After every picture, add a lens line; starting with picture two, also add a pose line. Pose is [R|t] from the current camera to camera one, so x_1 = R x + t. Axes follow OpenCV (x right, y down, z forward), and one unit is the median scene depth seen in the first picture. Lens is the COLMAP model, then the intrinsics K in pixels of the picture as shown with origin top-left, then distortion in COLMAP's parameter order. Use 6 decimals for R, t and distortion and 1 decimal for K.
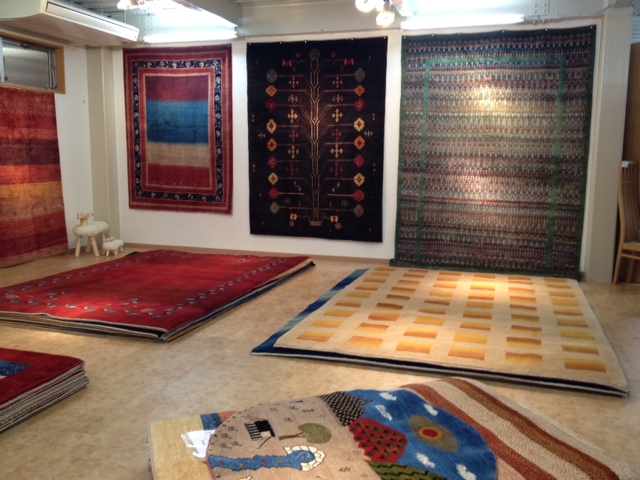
lens RADIAL K [[535.7, 0, 320.0], [0, 535.7, 240.0], [0, 0, 1]] dist [0.004803, -0.106895]
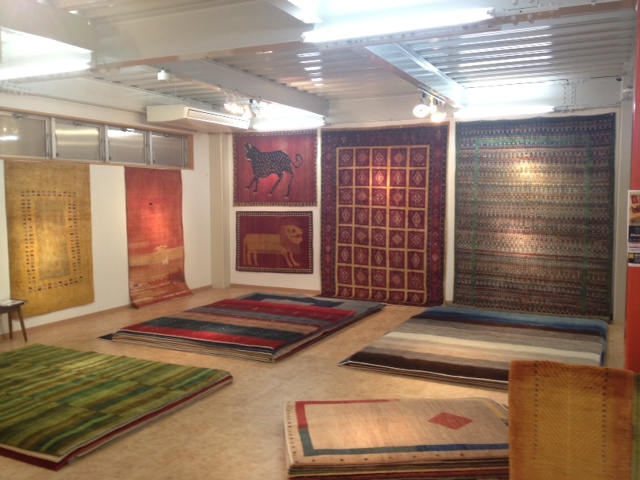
lens RADIAL K [[535.7, 0, 320.0], [0, 535.7, 240.0], [0, 0, 1]] dist [0.004803, -0.106895]
pose [[0.989799, 0.004492, -0.142400, 0.018911], [-0.014369, 0.997554, -0.068408, -0.016814], [0.141745, 0.069757, 0.987442, -0.258418]]
